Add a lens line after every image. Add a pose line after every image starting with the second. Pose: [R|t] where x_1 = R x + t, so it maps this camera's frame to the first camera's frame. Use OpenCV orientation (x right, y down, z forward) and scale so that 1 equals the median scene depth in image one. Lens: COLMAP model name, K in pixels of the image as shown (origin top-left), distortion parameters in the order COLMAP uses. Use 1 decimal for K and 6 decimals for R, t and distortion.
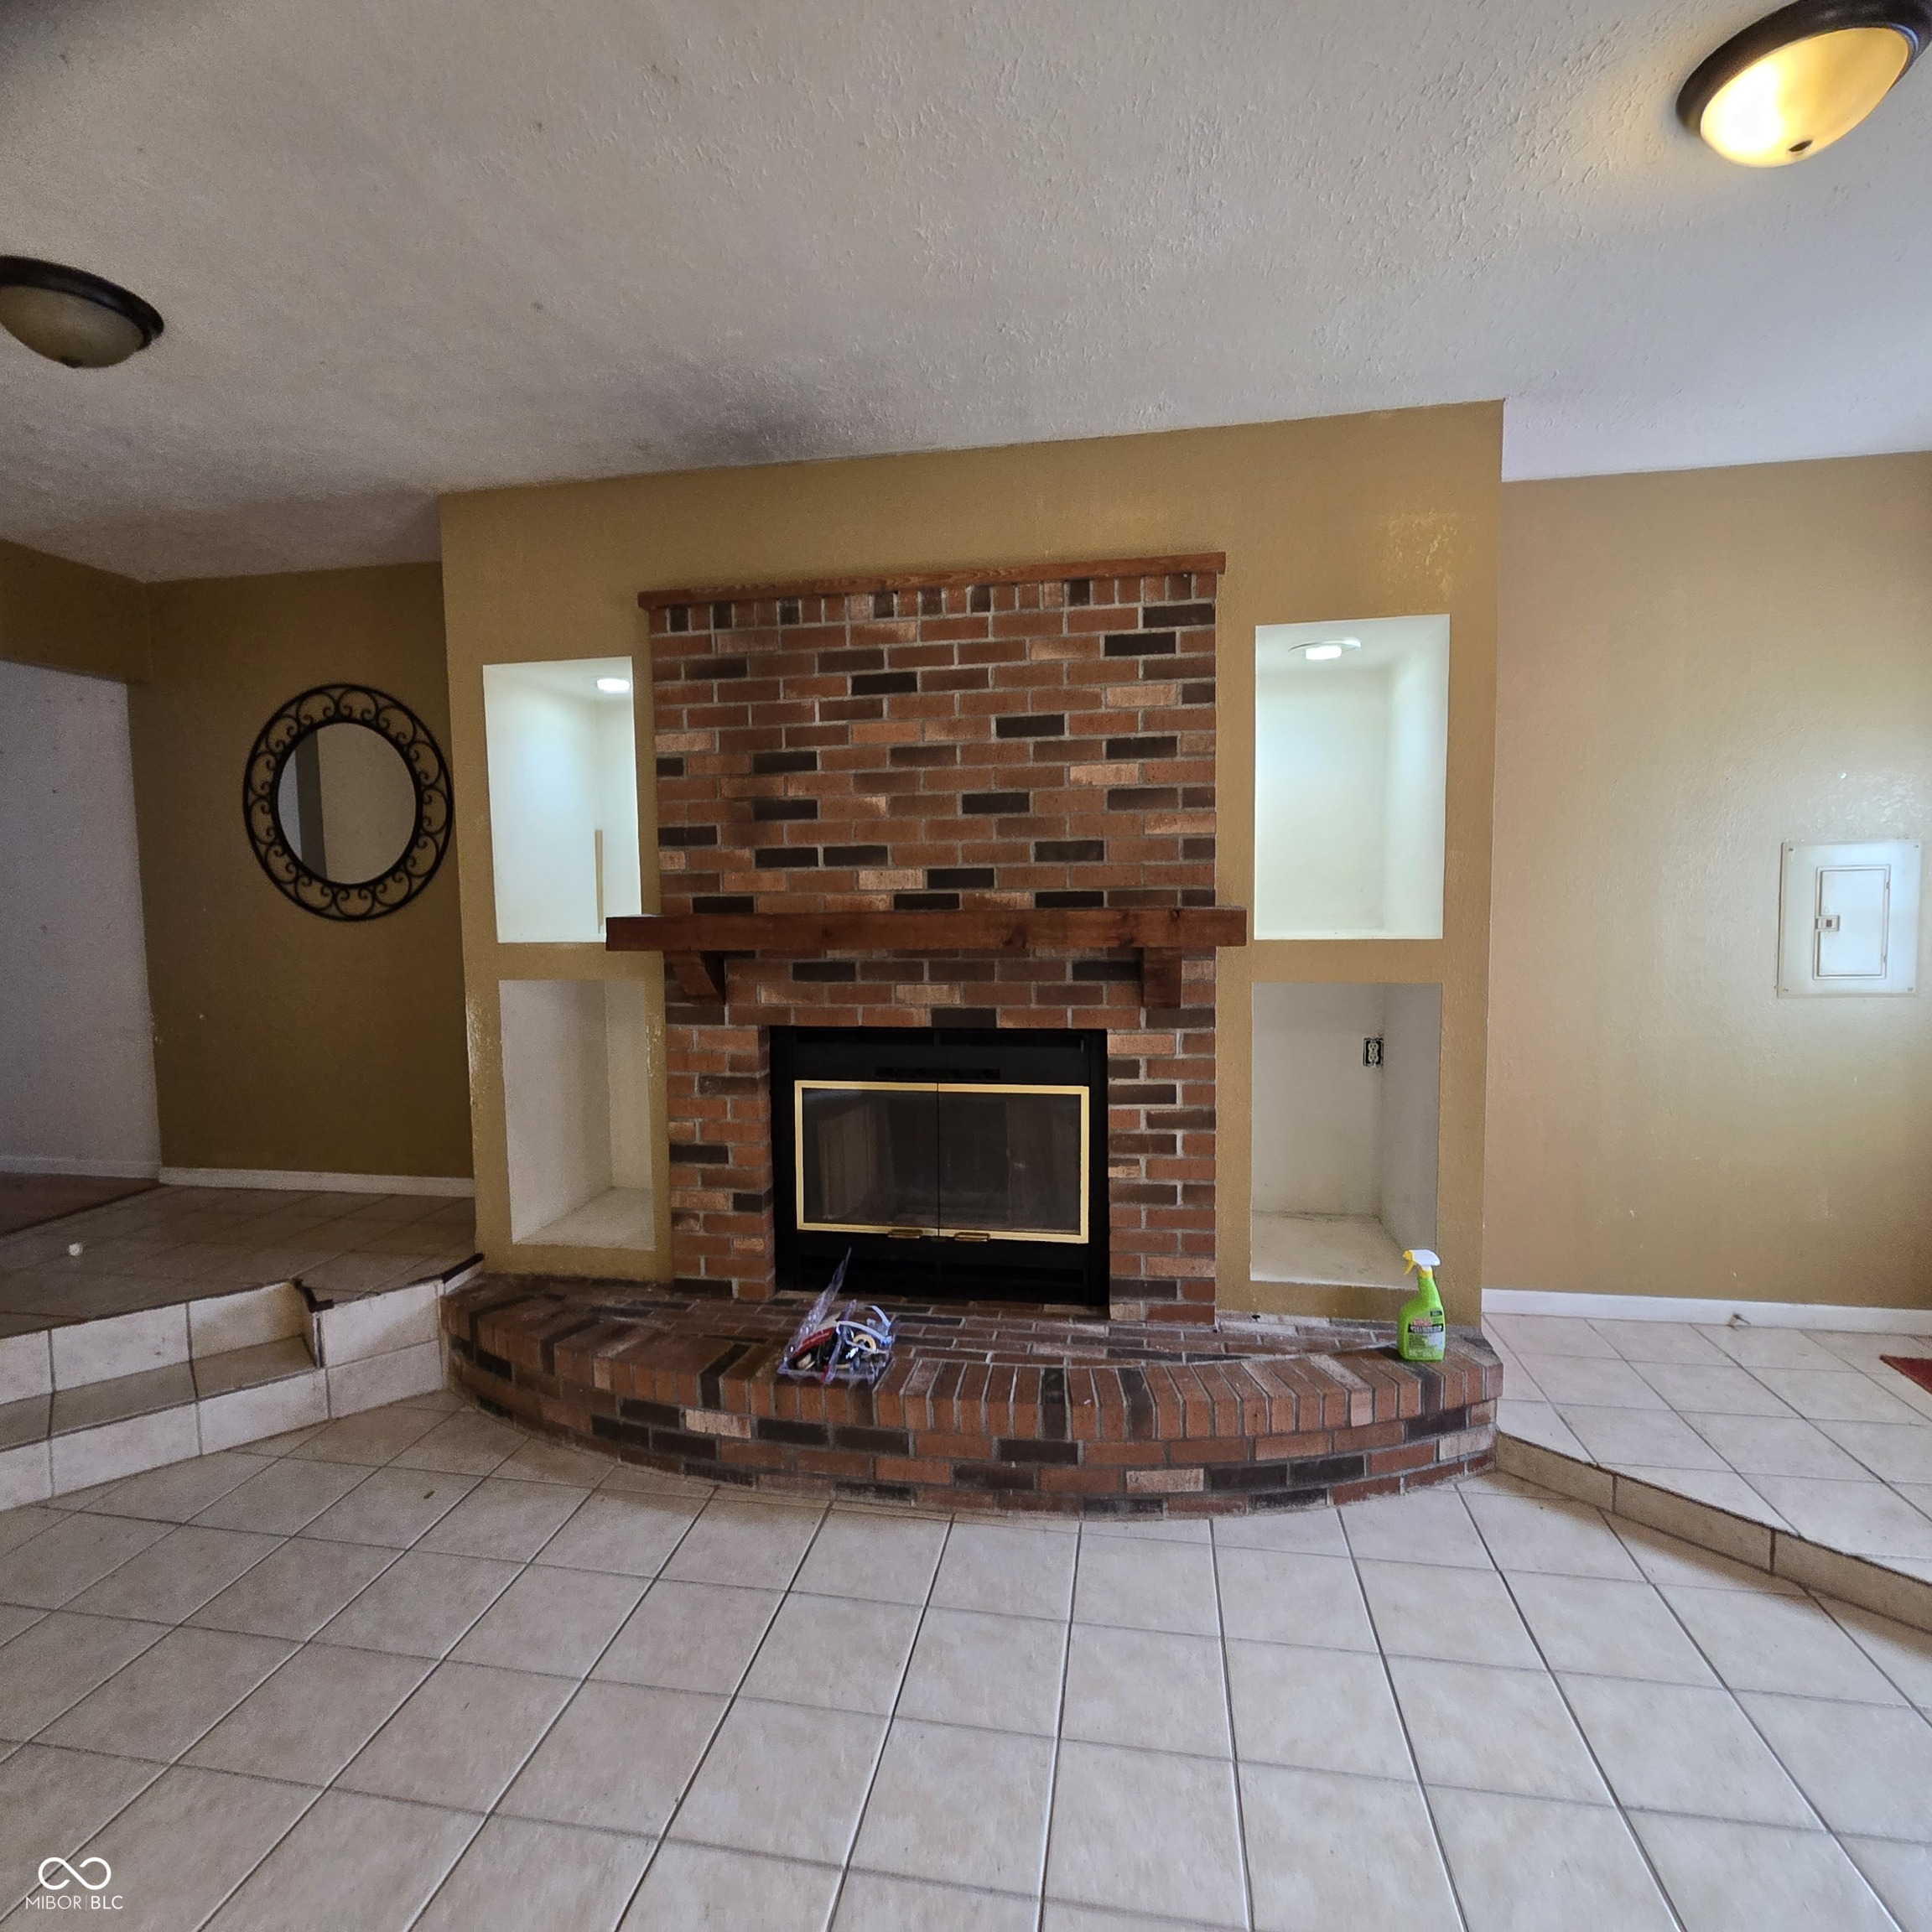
lens RADIAL K [[1066.2, 0, 952.5], [0, 1066.2, 969.5], [0, 0, 1]] dist [-0.003125, 0.000437]
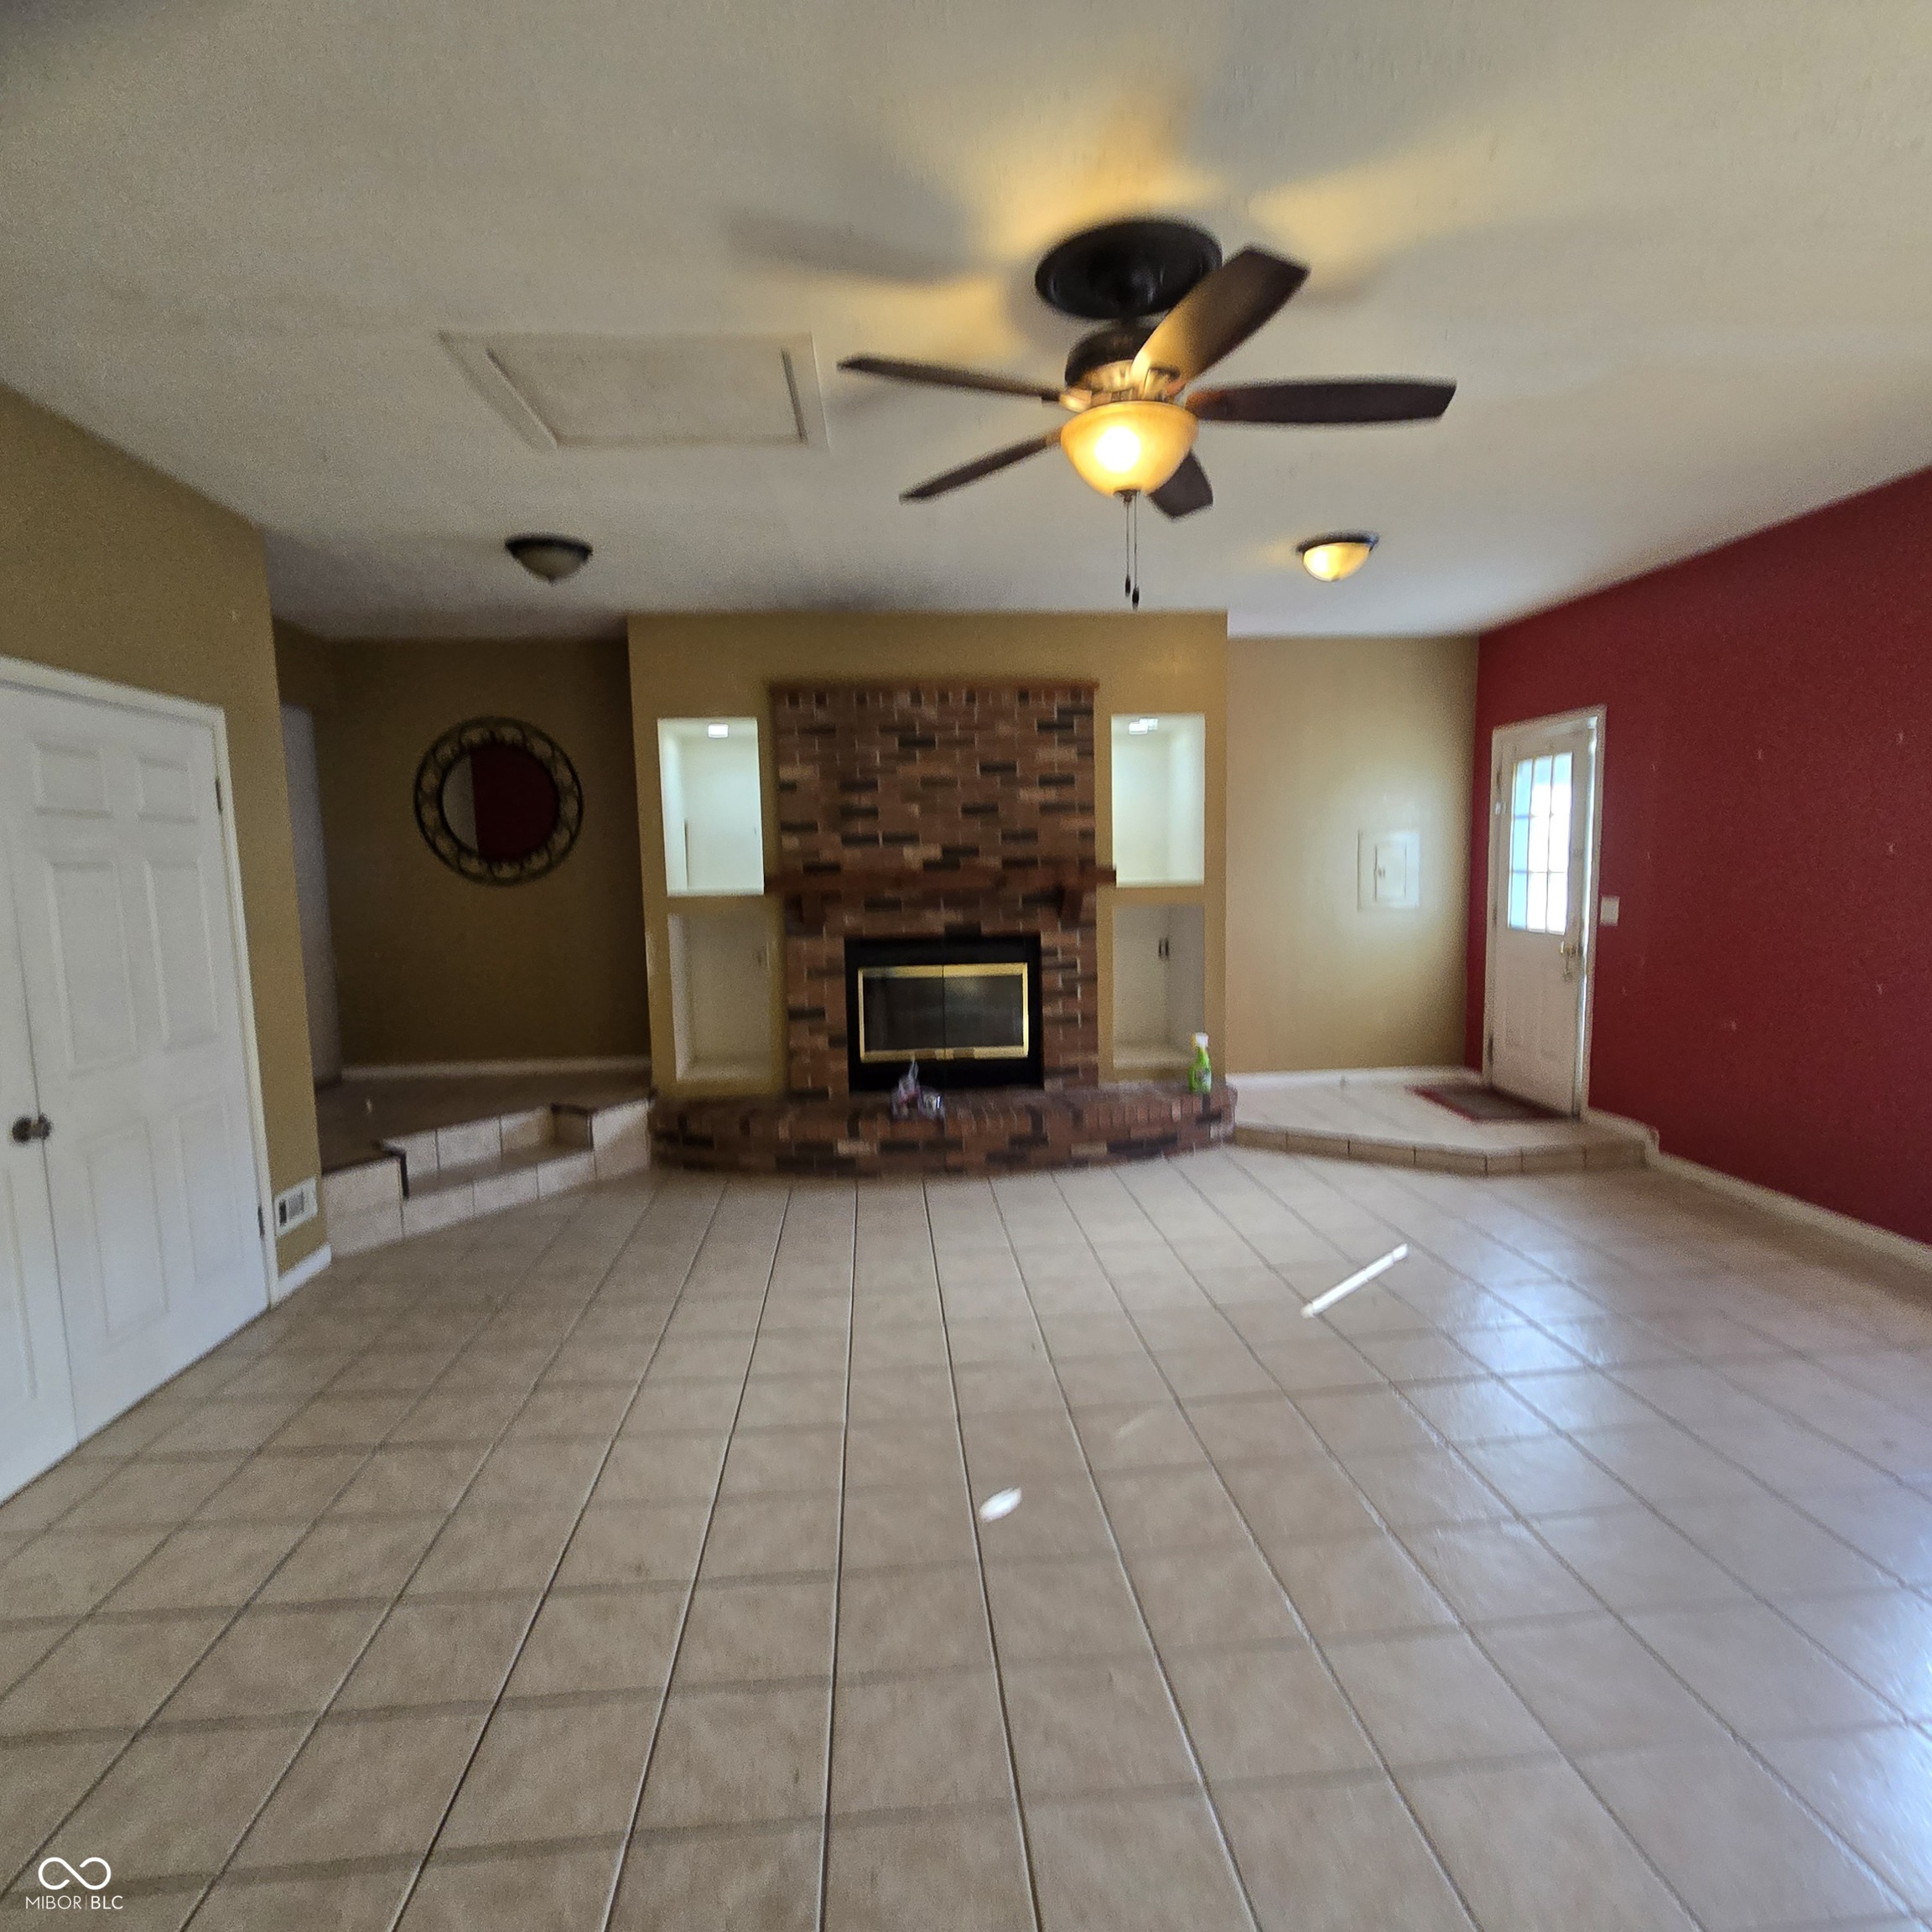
lens RADIAL K [[1082.3, 0, 961.8], [0, 1082.3, 973.8], [0, 0, 1]] dist [-0.008529, -0.000053]
pose [[0.966405, -0.033543, 0.254826, -0.464929], [0.027148, 0.999223, 0.028572, 0.069237], [-0.255586, -0.020694, 0.966565, -0.779373]]
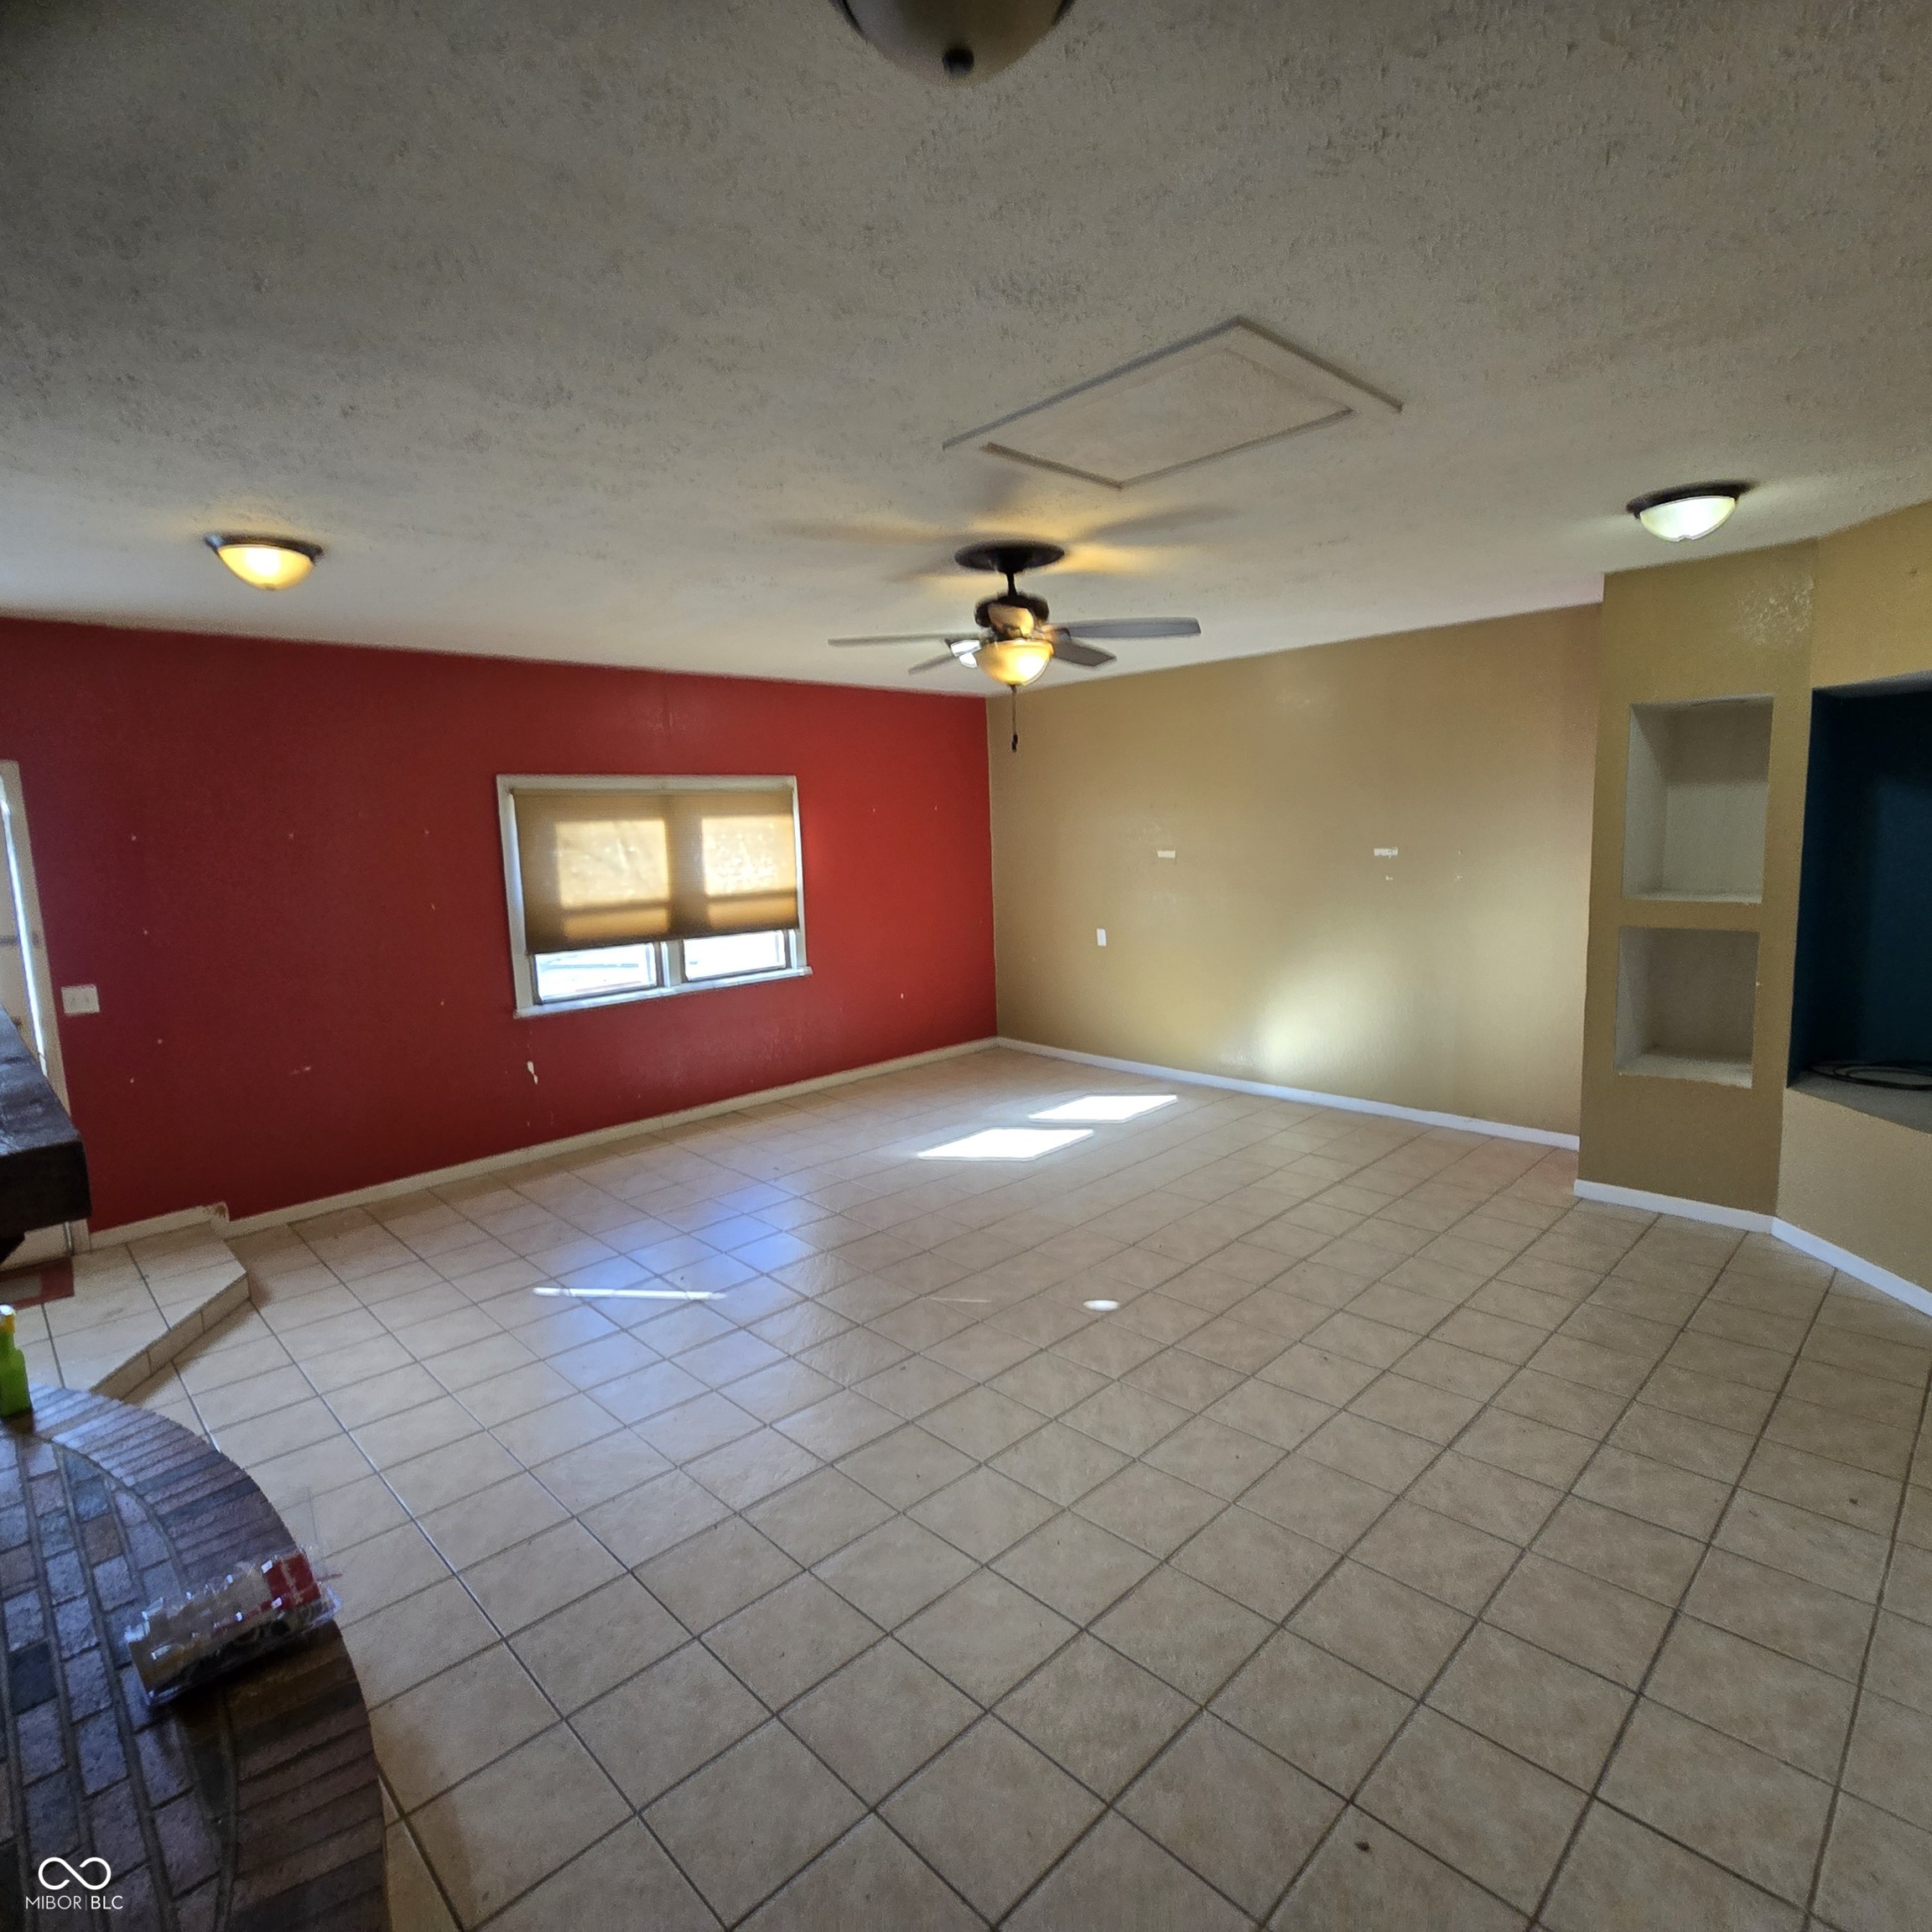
lens RADIAL K [[1066.2, 0, 952.5], [0, 1066.2, 969.5], [0, 0, 1]] dist [-0.003125, 0.000437]
pose [[-0.813156, -0.031725, 0.581180, -0.841711], [0.092006, 0.978953, 0.182169, -0.153335], [-0.574728, 0.201604, -0.793123, 1.118295]]
